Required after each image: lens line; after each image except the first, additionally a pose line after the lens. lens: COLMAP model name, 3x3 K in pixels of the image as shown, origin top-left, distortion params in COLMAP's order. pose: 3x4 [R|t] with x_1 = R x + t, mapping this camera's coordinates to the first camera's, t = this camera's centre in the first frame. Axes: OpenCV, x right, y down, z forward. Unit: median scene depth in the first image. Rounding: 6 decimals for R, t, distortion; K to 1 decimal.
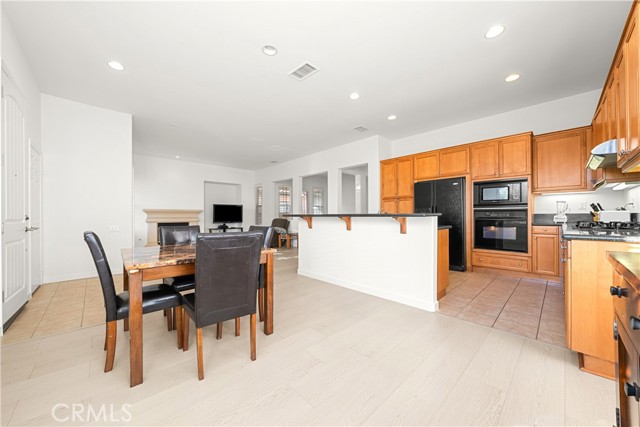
lens RADIAL K [[234.7, 0, 318.3], [0, 234.7, 215.8], [0, 0, 1]] dist [-0.001156, -0.000180]
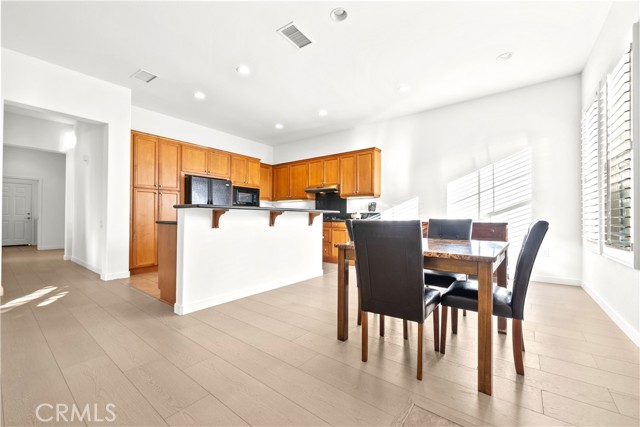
lens RADIAL K [[261.2, 0, 317.2], [0, 261.2, 214.7], [0, 0, 1]] dist [-0.001468, -0.000059]
pose [[-0.144246, 0.022251, 0.989292, -0.744438], [0.002121, 0.999752, -0.022176, 0.036133], [-0.989540, -0.001100, -0.144257, 0.790266]]
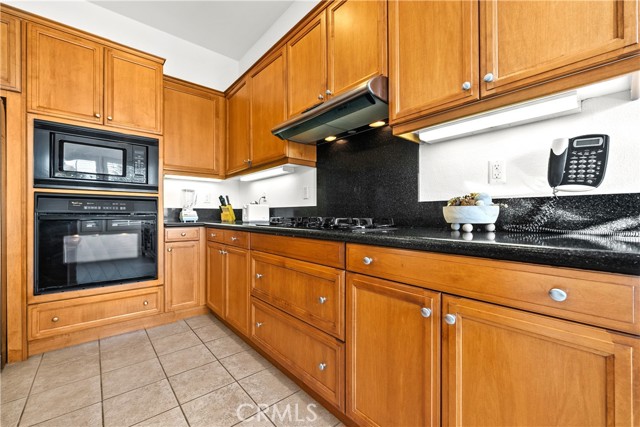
lens RADIAL K [[261.2, 0, 317.2], [0, 261.2, 214.7], [0, 0, 1]] dist [-0.001468, -0.000059]
pose [[0.064421, 0.009145, 0.997881, 0.284997], [0.006291, 0.999934, -0.009570, 0.016396], [-0.997903, 0.006895, 0.064359, 0.539312]]
